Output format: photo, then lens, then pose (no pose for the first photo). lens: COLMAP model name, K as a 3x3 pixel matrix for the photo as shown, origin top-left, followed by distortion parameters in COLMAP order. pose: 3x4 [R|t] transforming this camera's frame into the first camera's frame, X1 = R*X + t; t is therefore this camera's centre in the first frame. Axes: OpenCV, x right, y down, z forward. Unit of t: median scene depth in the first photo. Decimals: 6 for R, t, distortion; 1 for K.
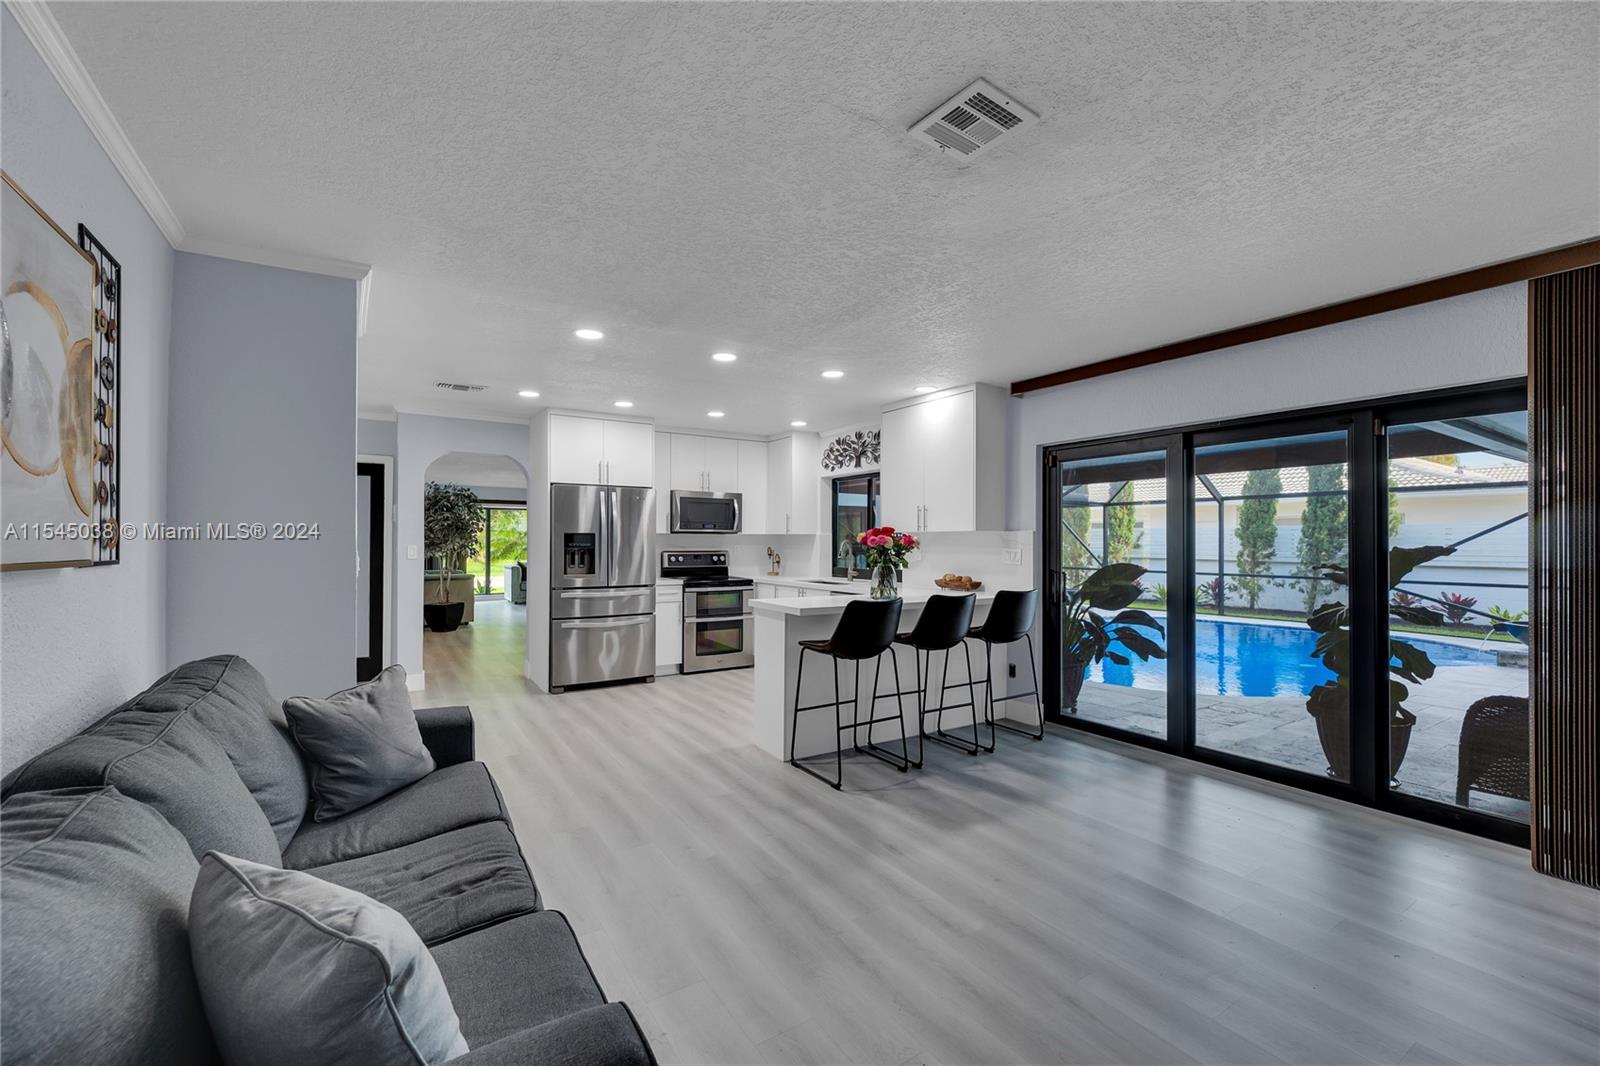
lens RADIAL K [[661.2, 0, 829.8], [0, 661.2, 537.9], [0, 0, 1]] dist [0.000758, 0.000042]
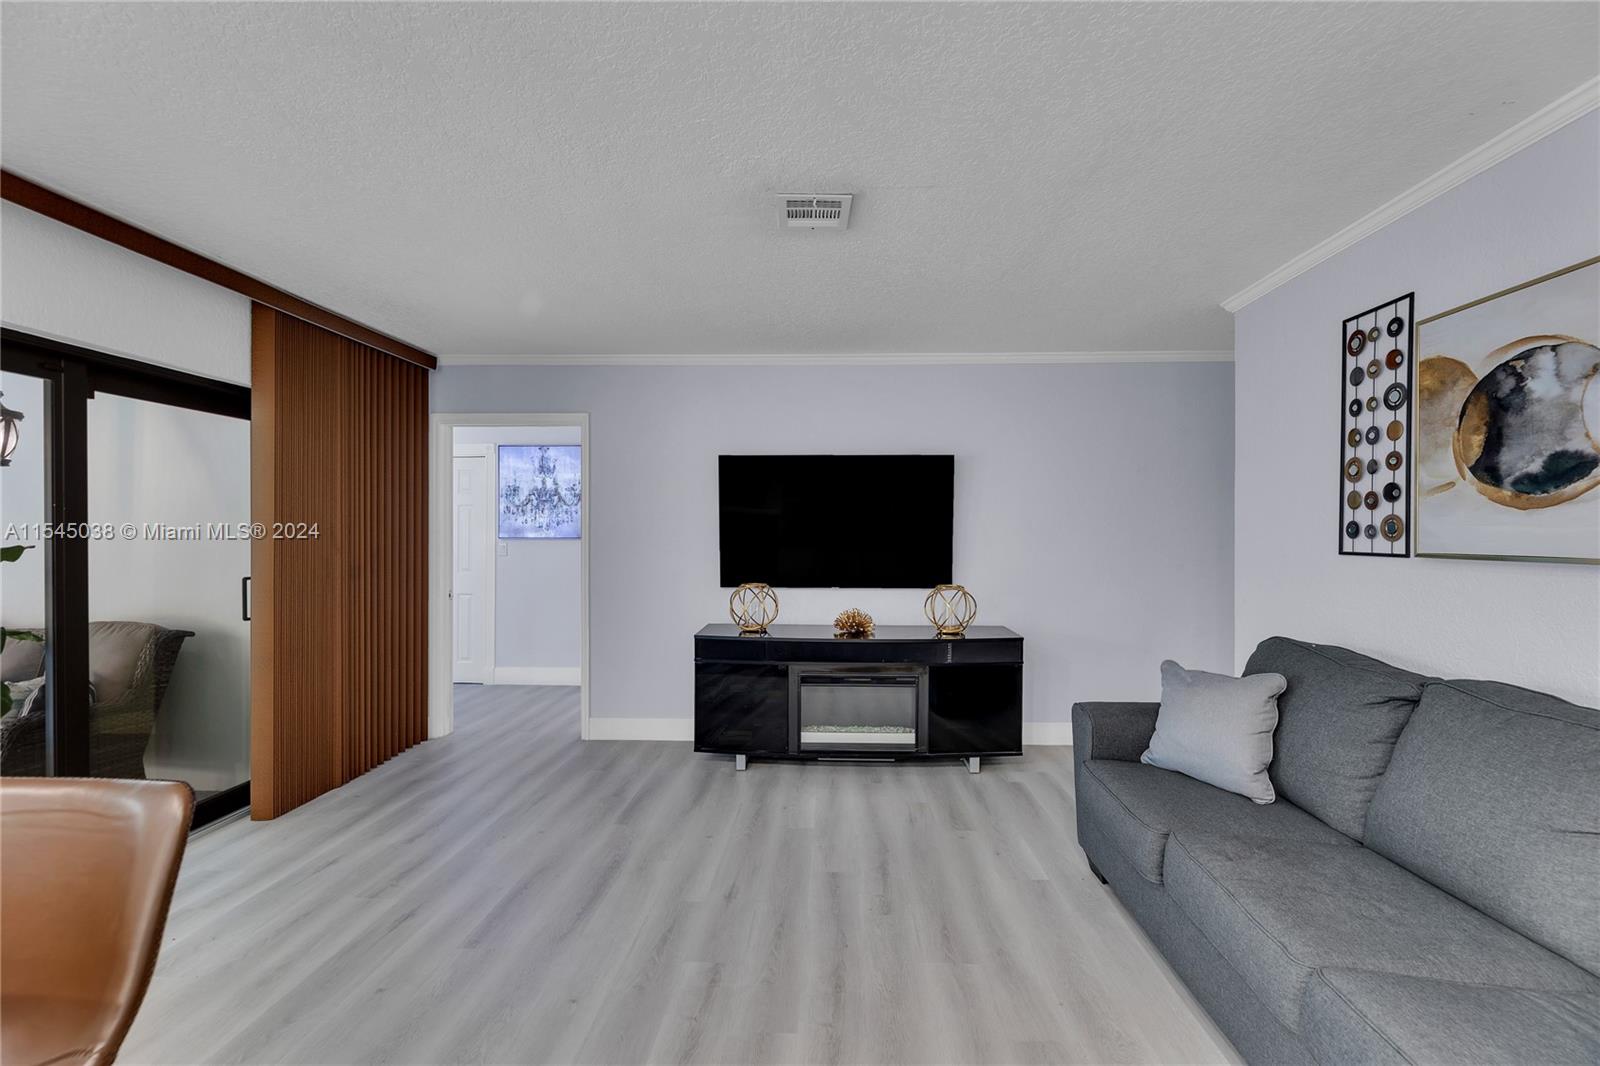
lens RADIAL K [[659.3, 0, 814.2], [0, 659.3, 533.2], [0, 0, 1]] dist [-0.001517, -0.000198]
pose [[-0.800783, -0.001551, 0.598953, -0.160234], [-0.006355, 0.999962, -0.005906, 0.001676], [-0.598921, -0.008536, -0.800762, 0.584679]]
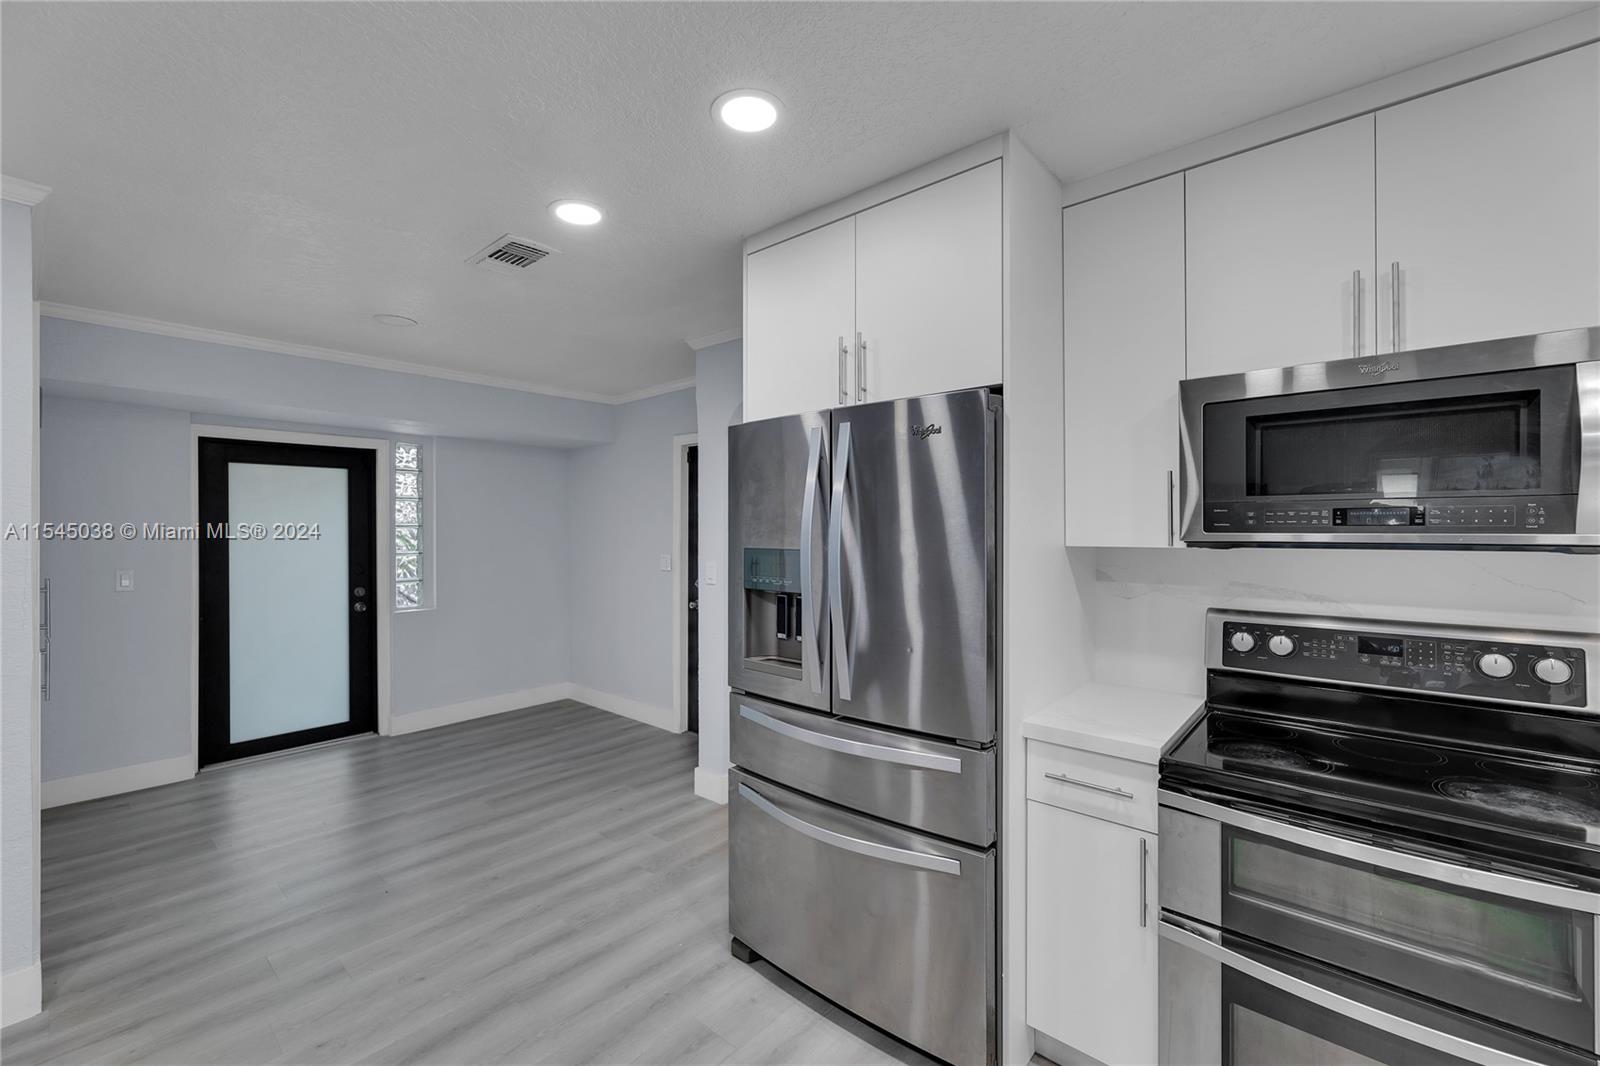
lens RADIAL K [[646.2, 0, 797.1], [0, 646.2, 528.8], [0, 0, 1]] dist [-0.000741, -0.000104]
pose [[0.231103, -0.003048, -0.972925, -0.024696], [0.006257, 0.999979, -0.001647, -0.015831], [0.972909, -0.005707, 0.231117, 0.818994]]
